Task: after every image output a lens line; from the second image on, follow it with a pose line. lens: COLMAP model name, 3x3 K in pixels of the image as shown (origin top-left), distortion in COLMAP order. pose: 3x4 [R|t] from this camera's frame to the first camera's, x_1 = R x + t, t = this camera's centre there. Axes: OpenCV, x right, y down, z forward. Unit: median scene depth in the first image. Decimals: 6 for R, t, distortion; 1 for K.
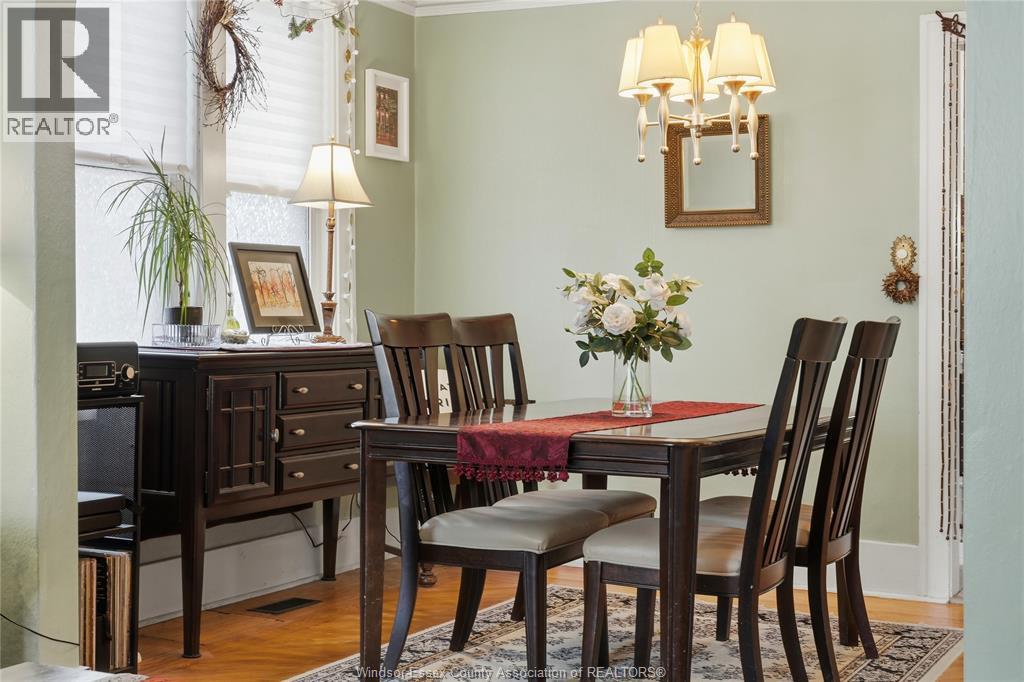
lens RADIAL K [[1526.8, 0, 514.0], [0, 1526.8, 336.3], [0, 0, 1]] dist [-0.016355, 0.000000]
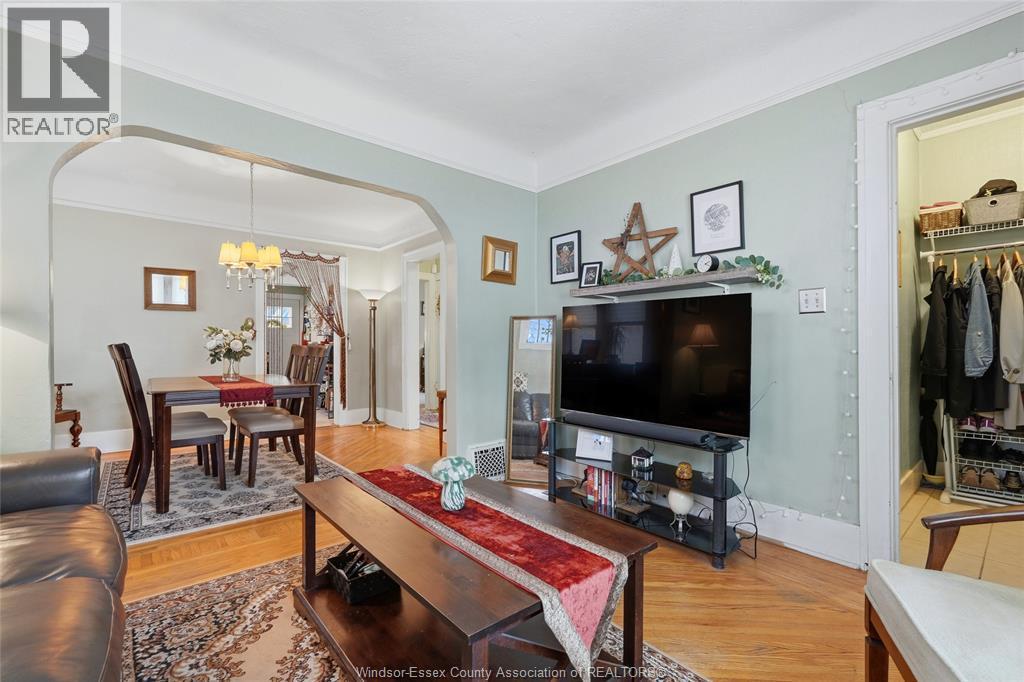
lens RADIAL K [[454.9, 0, 507.5], [0, 454.9, 340.4], [0, 0, 1]] dist [-0.009064, 0.004654]
pose [[0.388719, 0.004113, 0.921347, -0.472616], [0.013078, 0.999865, -0.009981, -0.006815], [-0.921264, 0.015929, 0.388612, 0.215818]]
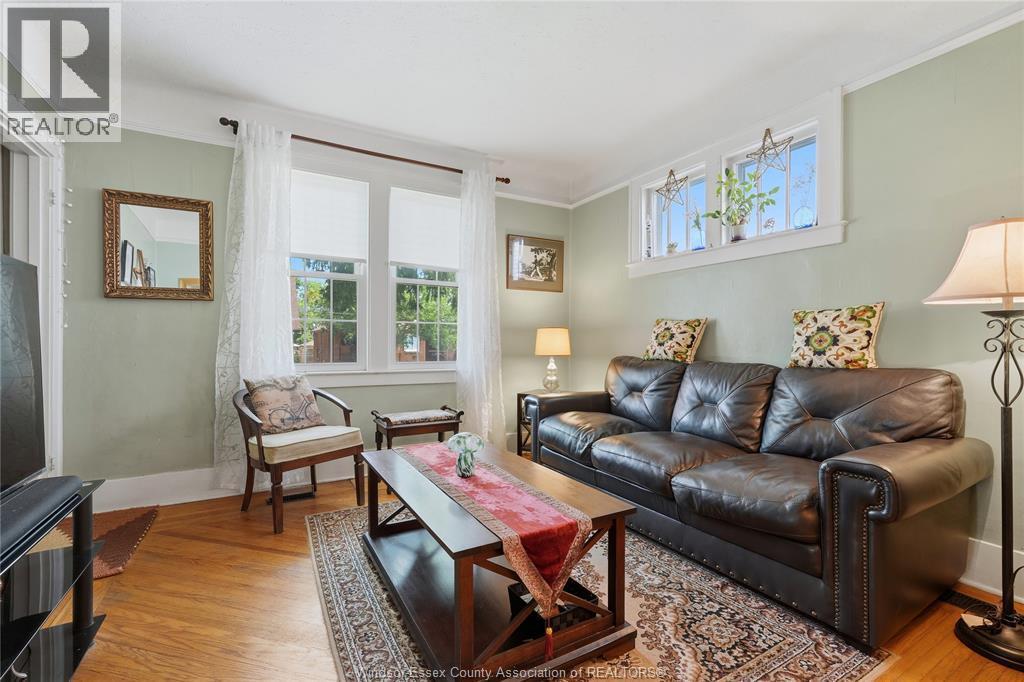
lens RADIAL K [[454.9, 0, 506.6], [0, 454.9, 342.2], [0, 0, 1]] dist [-0.009064, 0.004654]
pose [[-0.561902, -0.001286, -0.827203, 0.163653], [-0.014905, 0.999852, 0.008570, -0.009728], [0.827070, 0.017145, -0.561838, 0.659508]]
